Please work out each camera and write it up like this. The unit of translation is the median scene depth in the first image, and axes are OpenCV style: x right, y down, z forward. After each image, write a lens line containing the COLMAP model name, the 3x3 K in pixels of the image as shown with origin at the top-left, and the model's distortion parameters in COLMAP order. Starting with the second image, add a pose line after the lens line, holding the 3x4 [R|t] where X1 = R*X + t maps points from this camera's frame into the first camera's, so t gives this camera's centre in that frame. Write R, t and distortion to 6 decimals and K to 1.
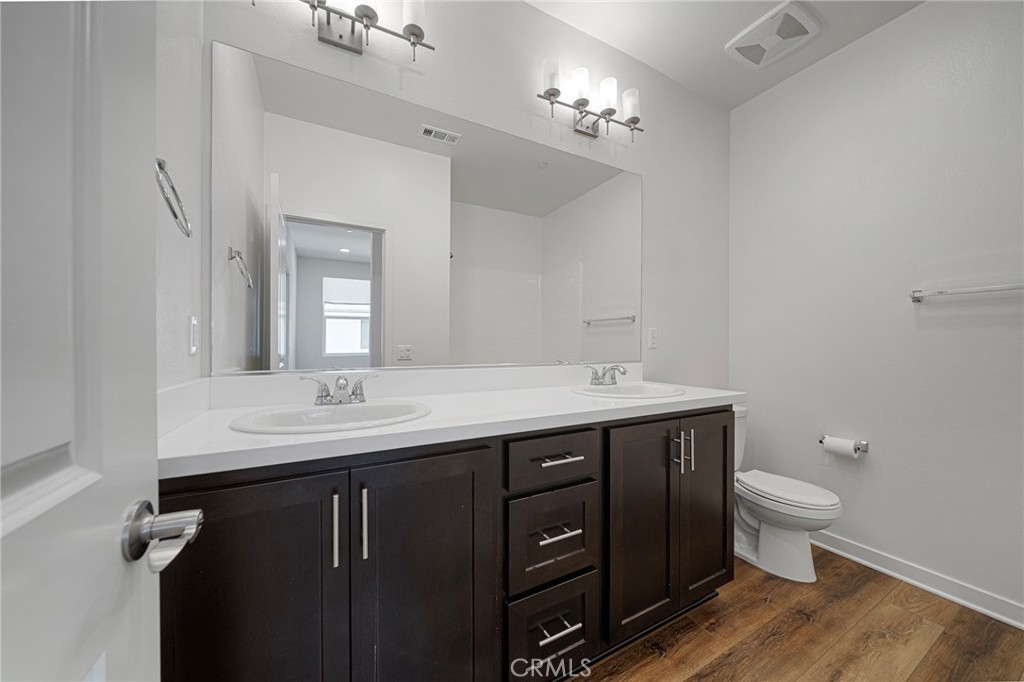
lens RADIAL K [[355.9, 0, 503.9], [0, 355.9, 343.0], [0, 0, 1]] dist [-0.000623, -0.000269]
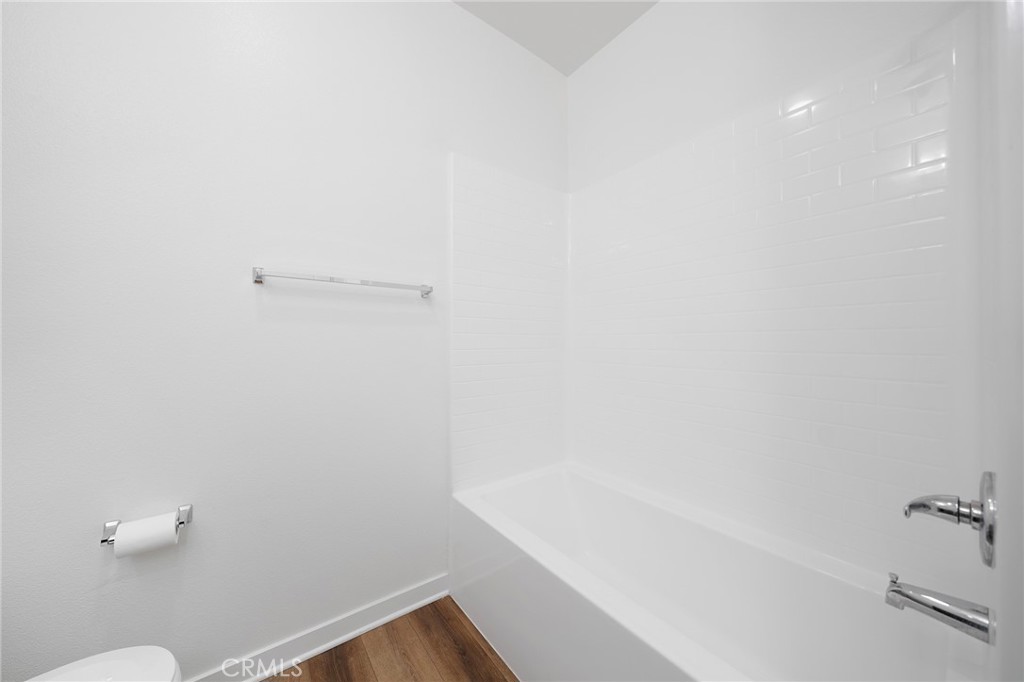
lens RADIAL K [[355.9, 0, 509.7], [0, 355.9, 341.1], [0, 0, 1]] dist [-0.000623, -0.000269]
pose [[-0.159029, 0.000101, 0.987274, 0.342404], [0.000971, 1.000000, 0.000055, 0.002093], [-0.987273, 0.000968, -0.159029, 0.563392]]
